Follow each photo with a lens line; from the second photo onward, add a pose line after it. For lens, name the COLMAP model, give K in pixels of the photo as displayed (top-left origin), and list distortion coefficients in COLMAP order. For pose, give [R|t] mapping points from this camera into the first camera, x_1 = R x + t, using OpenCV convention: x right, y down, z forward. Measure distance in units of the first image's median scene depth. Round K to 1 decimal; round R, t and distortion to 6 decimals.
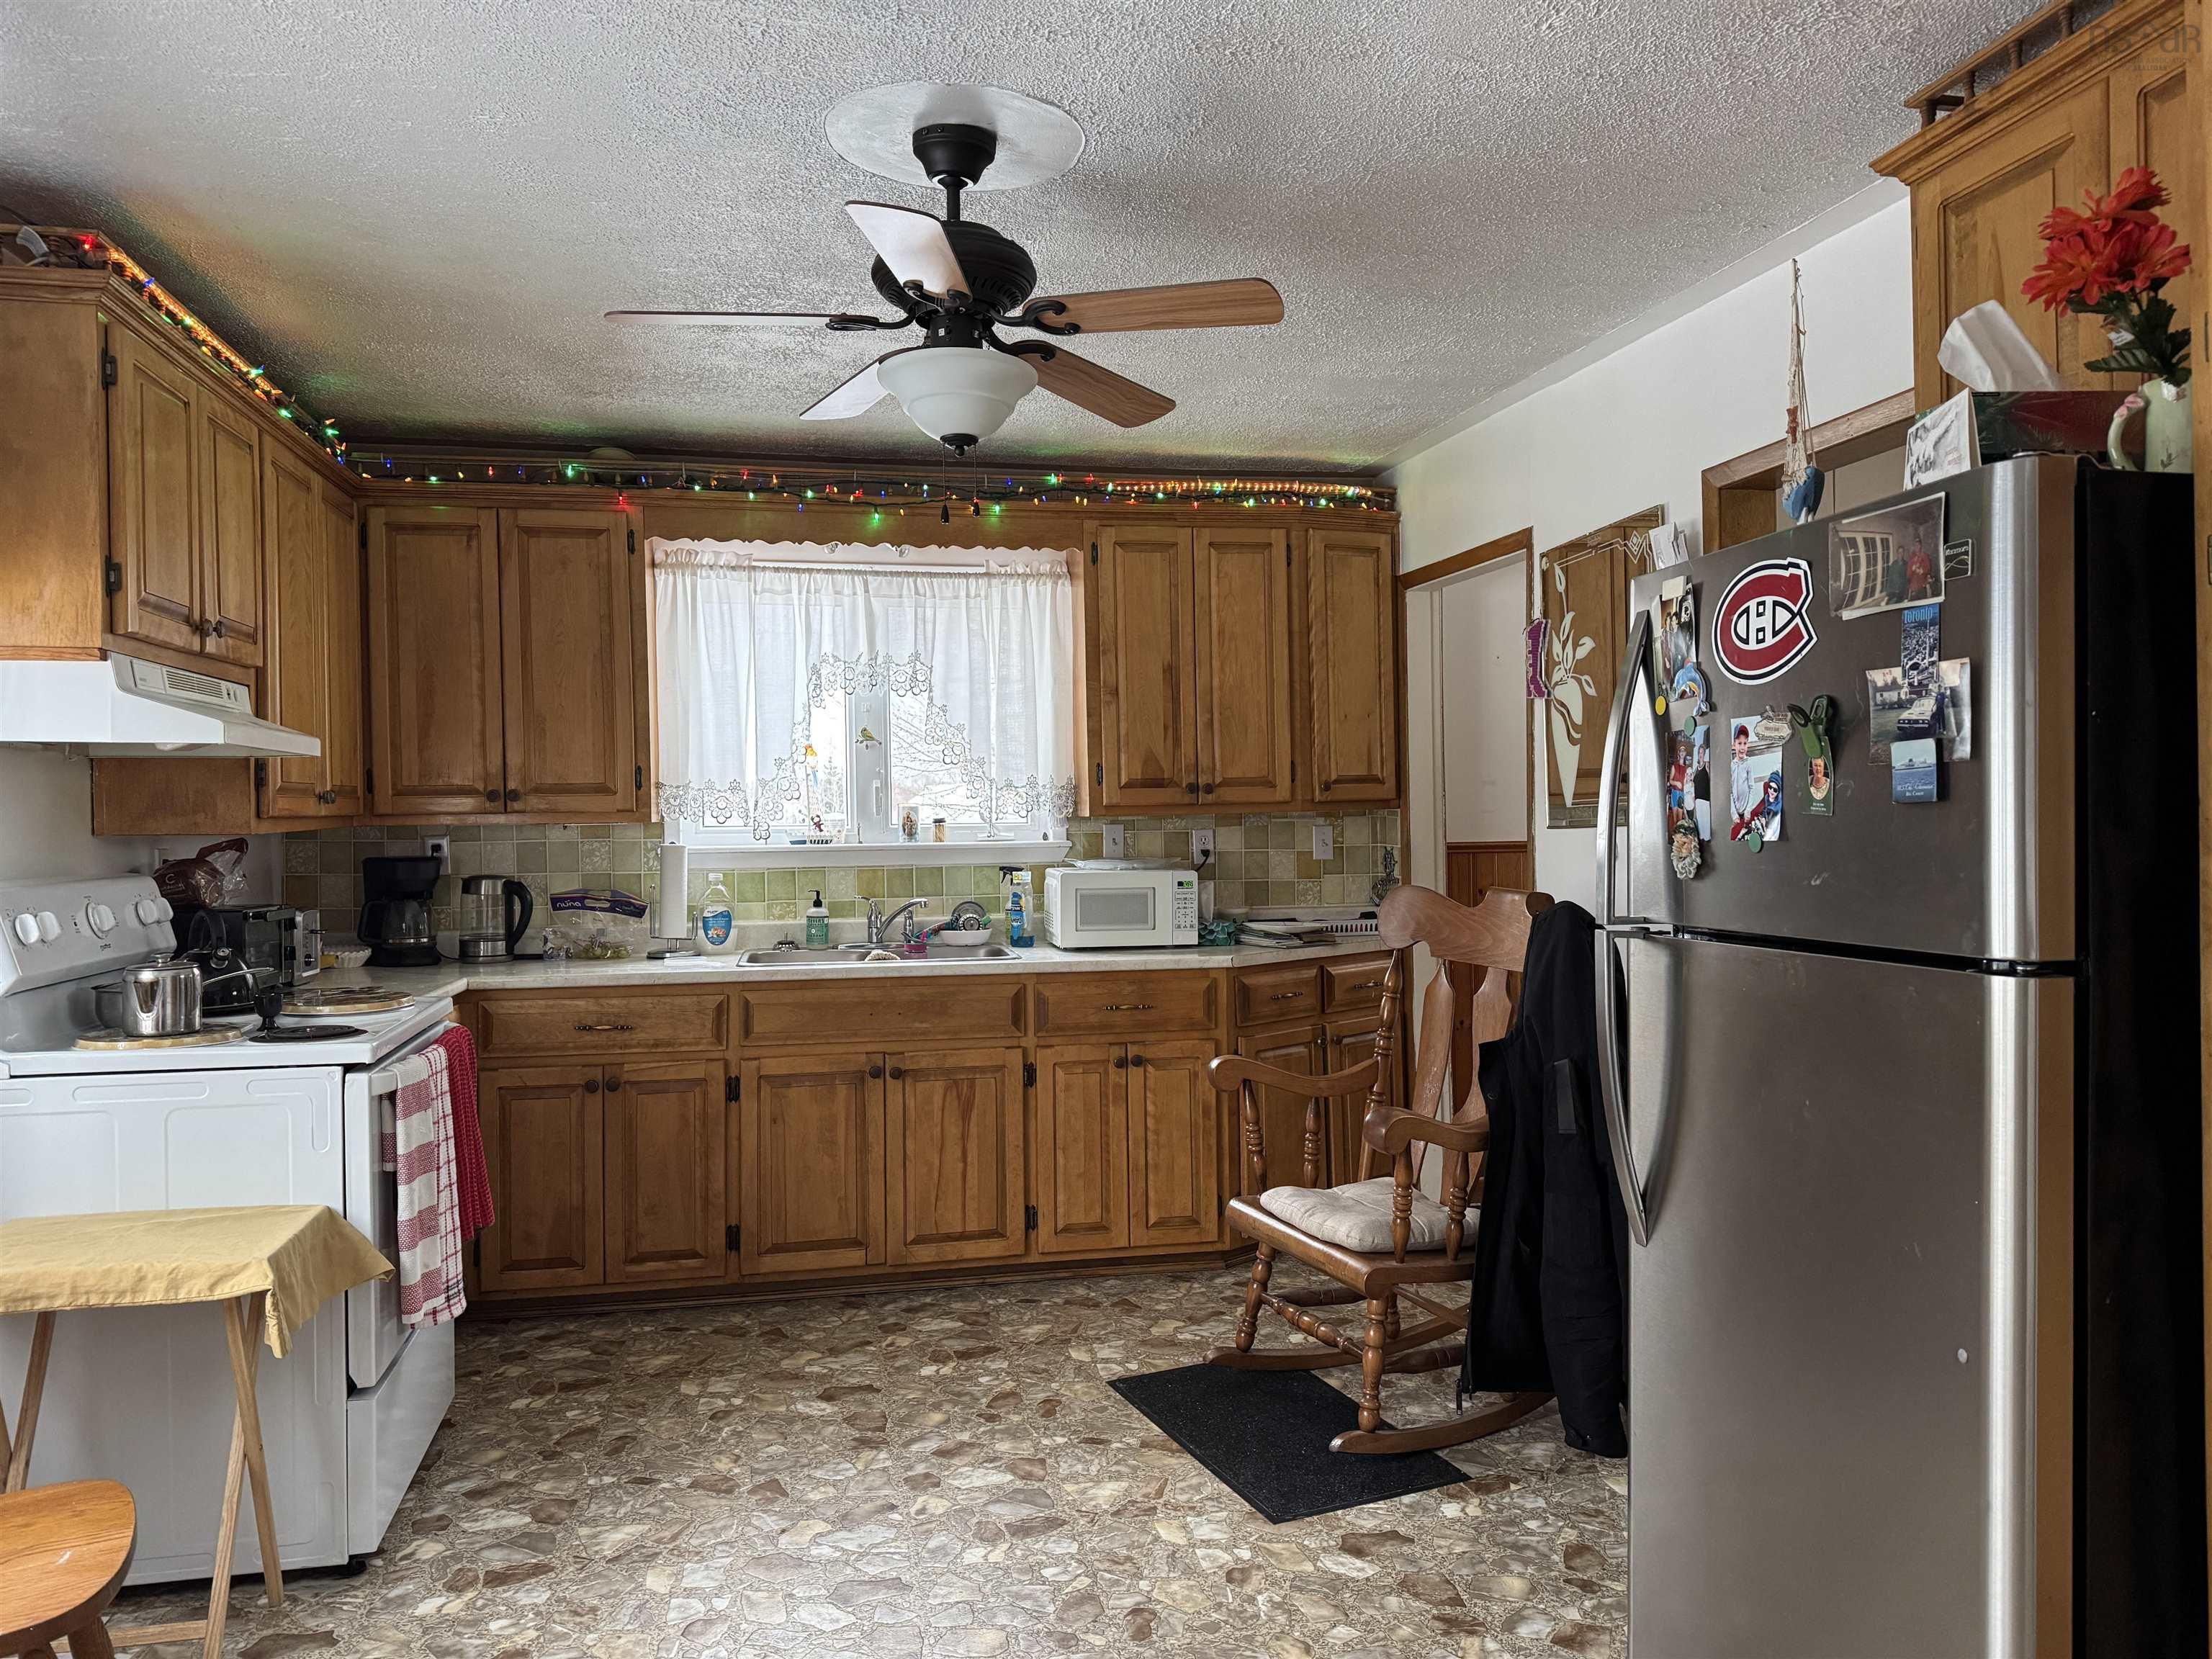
lens RADIAL K [[1560.2, 0, 1110.2], [0, 1560.2, 829.3], [0, 0, 1]] dist [0.058598, -0.064106]
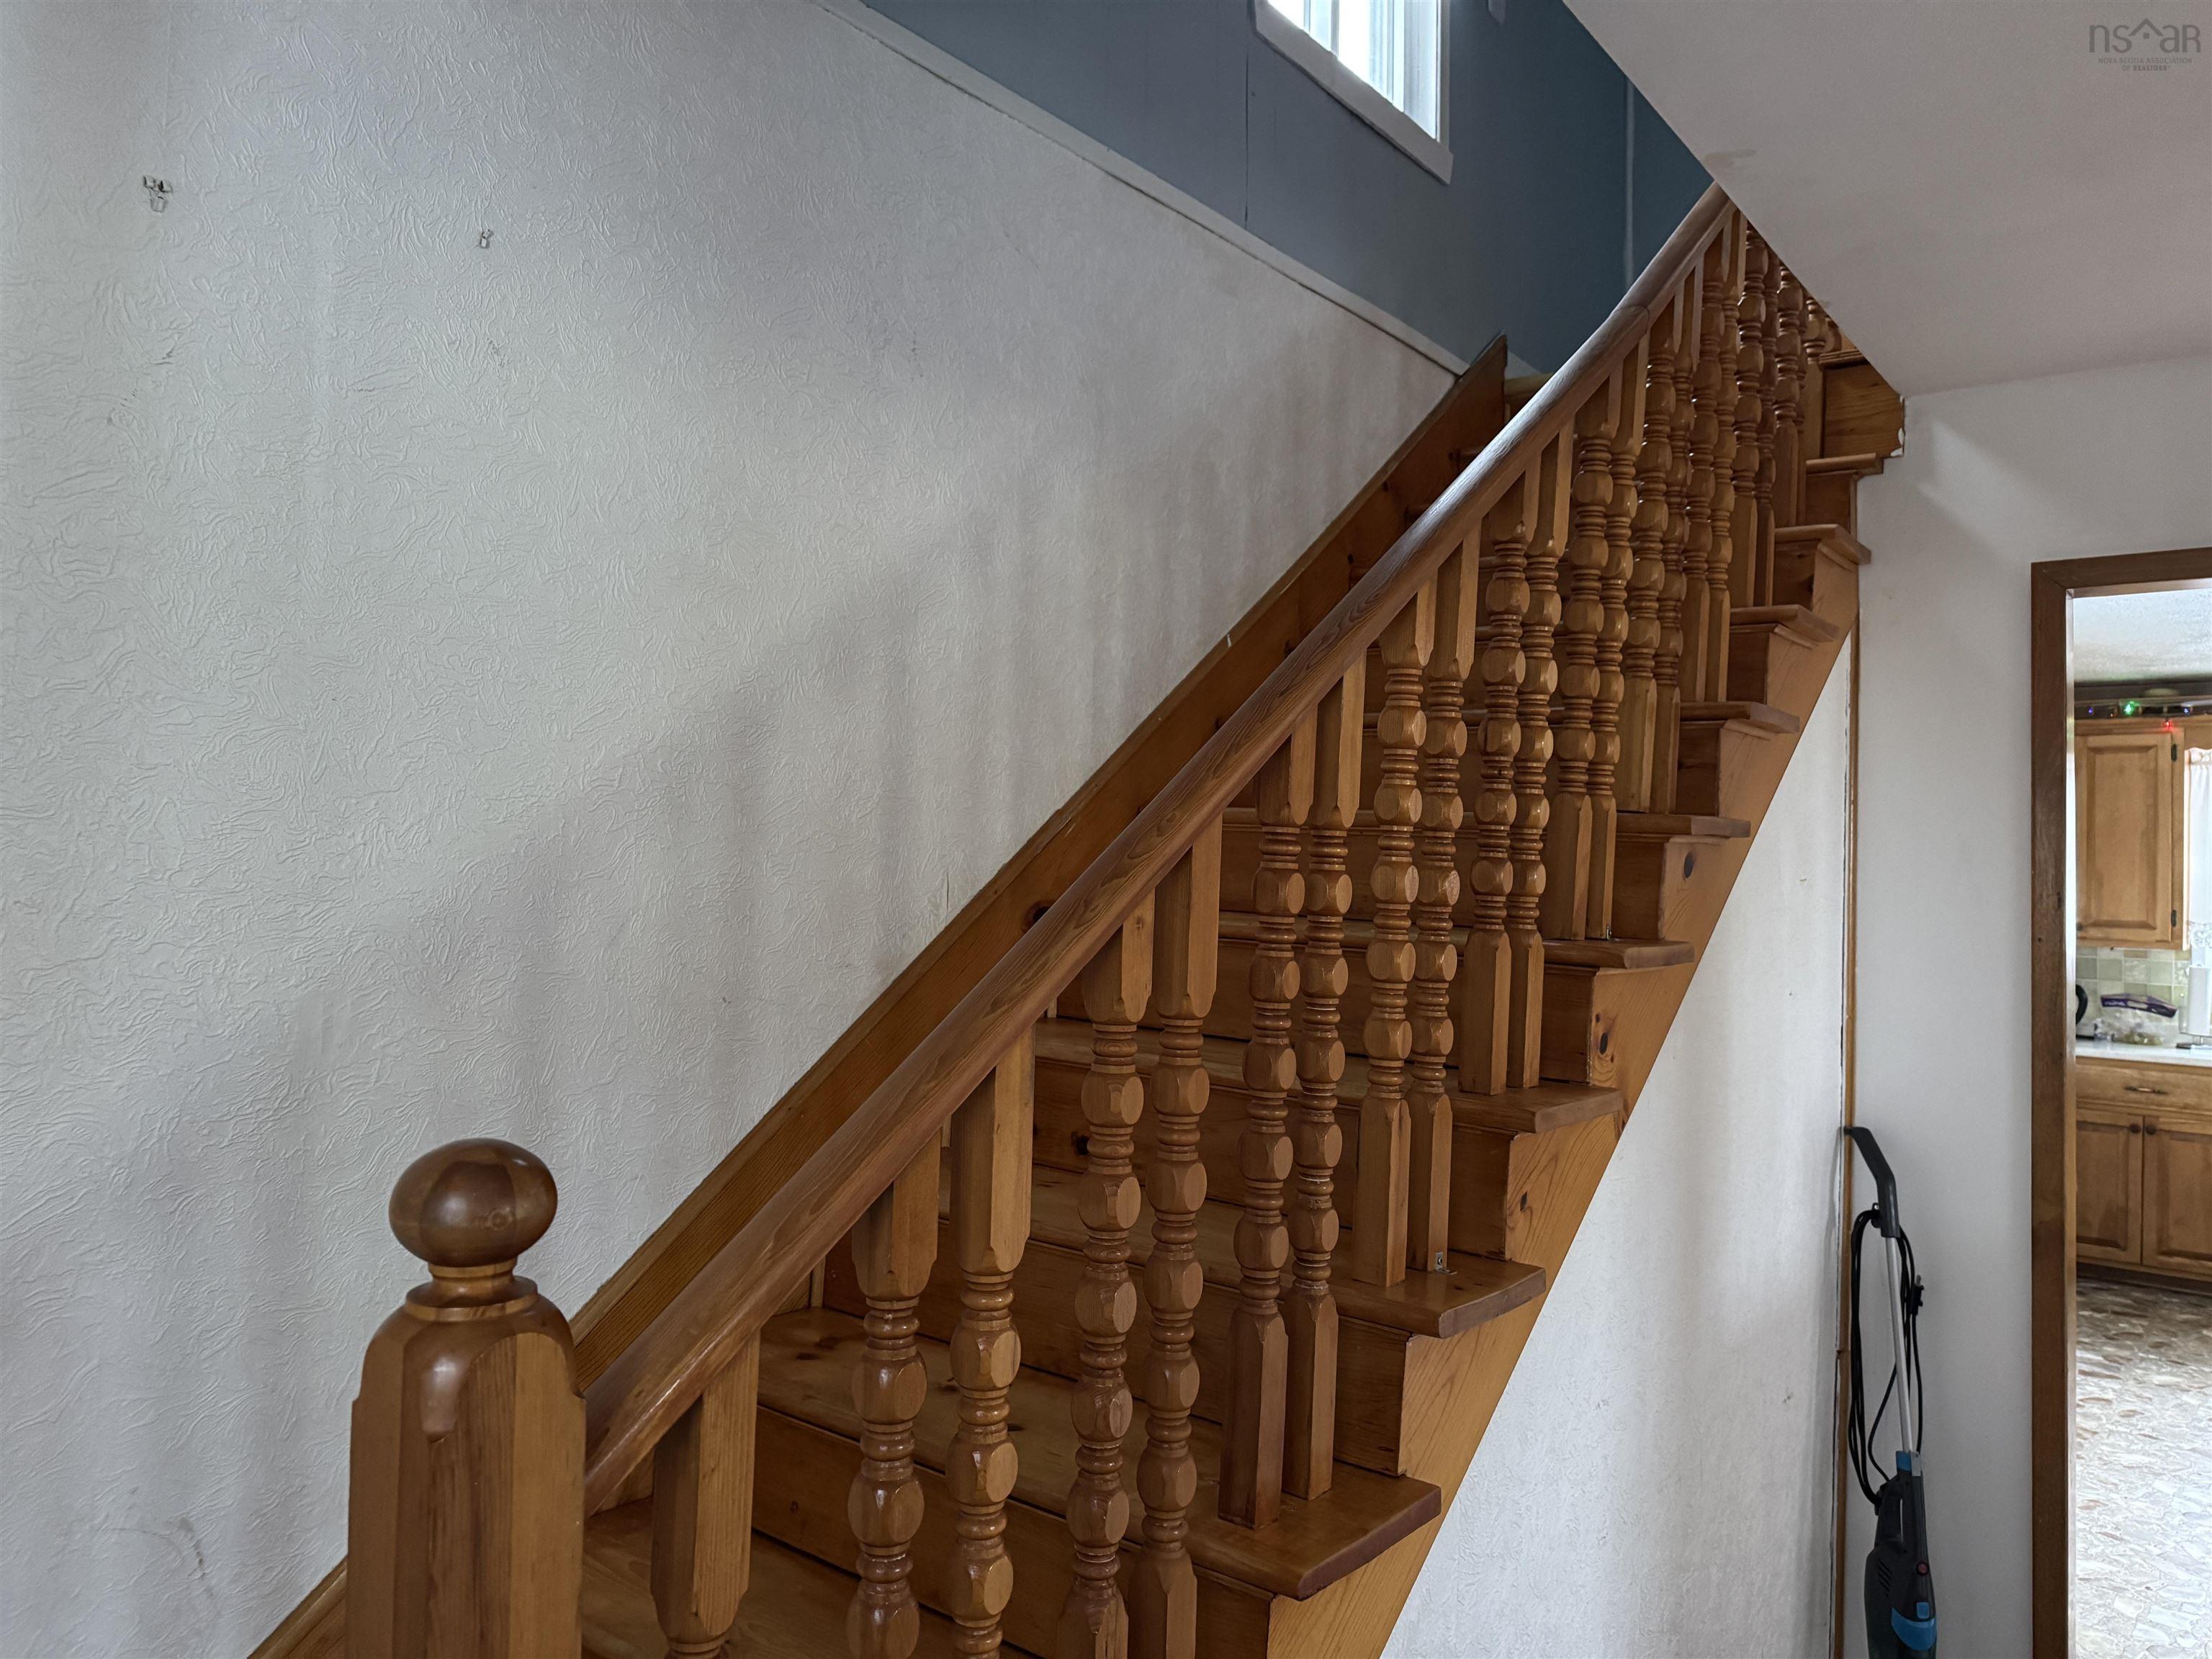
lens RADIAL K [[1560.2, 0, 1117.7], [0, 1560.2, 827.5], [0, 0, 1]] dist [0.058598, -0.064106]
pose [[0.652188, 0.010607, -0.757983, 0.163957], [-0.047266, 0.998526, -0.026697, -0.033301], [0.756583, 0.053238, 0.651727, -0.681129]]
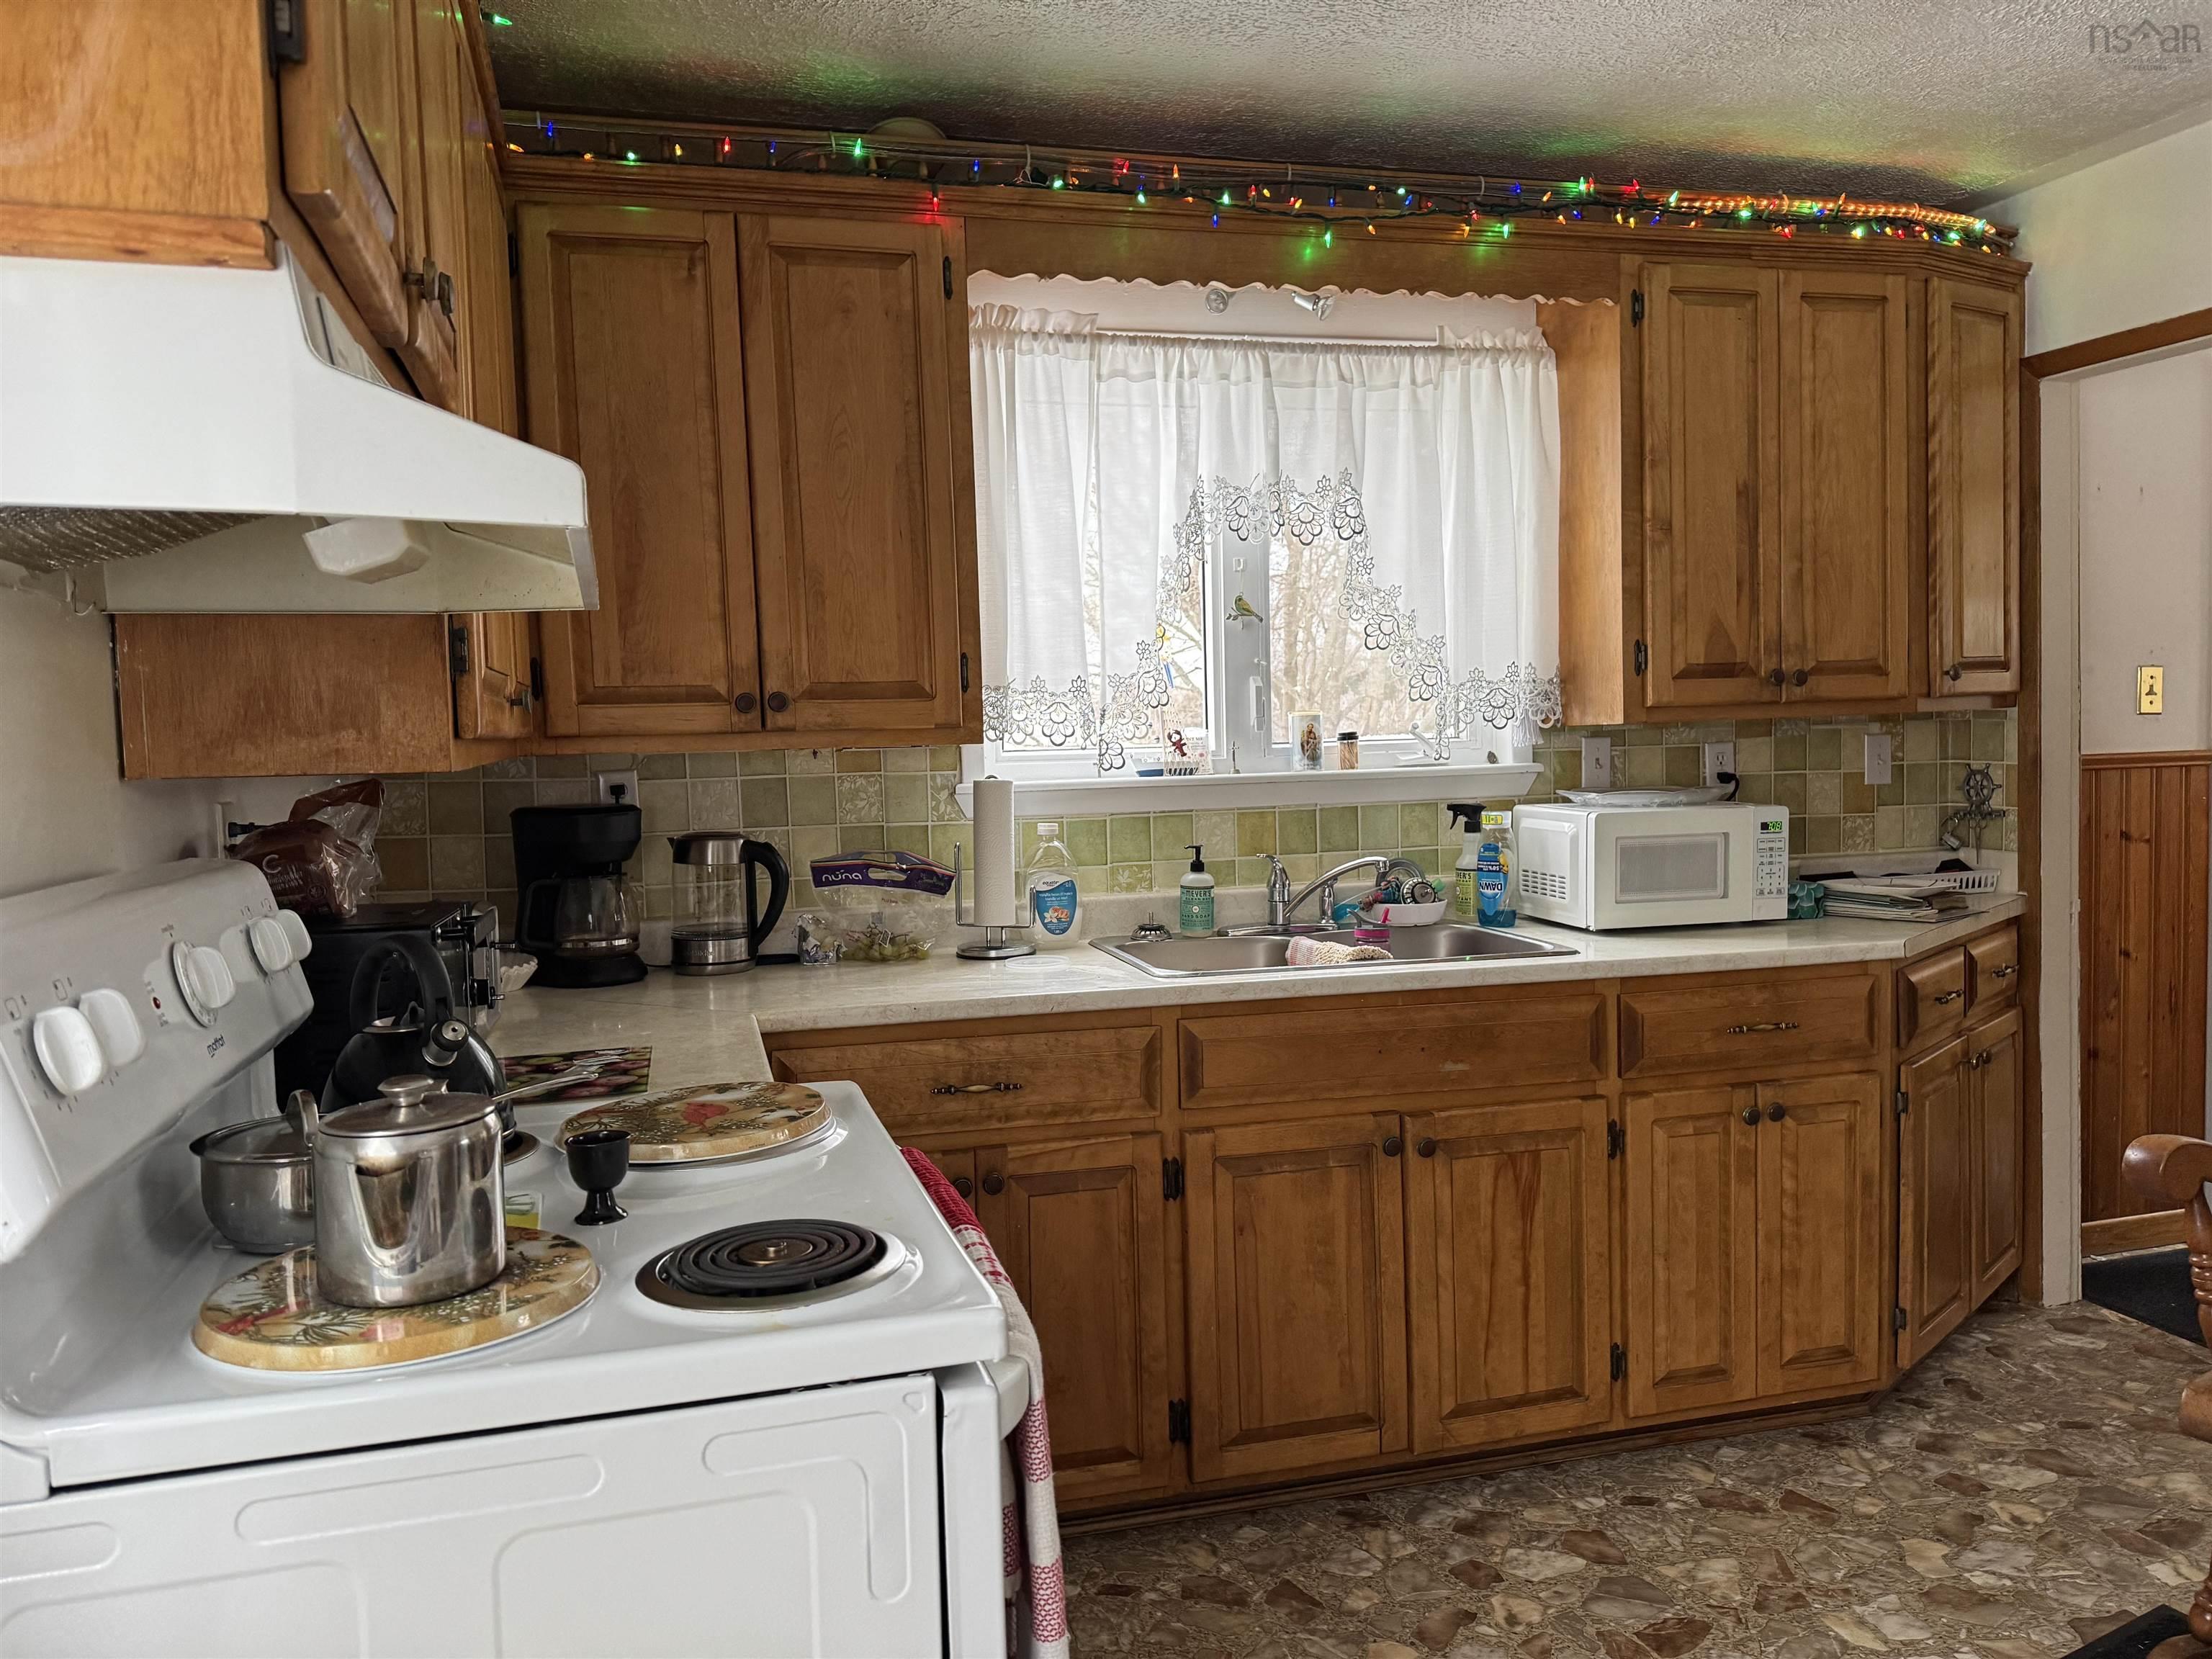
lens RADIAL K [[1560.2, 0, 1098.5], [0, 1560.2, 840.8], [0, 0, 1]] dist [0.058598, -0.064106]
pose [[0.998180, -0.019111, 0.057188, -0.296966], [0.015901, 0.998300, 0.056078, 0.000079], [-0.058163, -0.055066, 0.996787, 0.398455]]
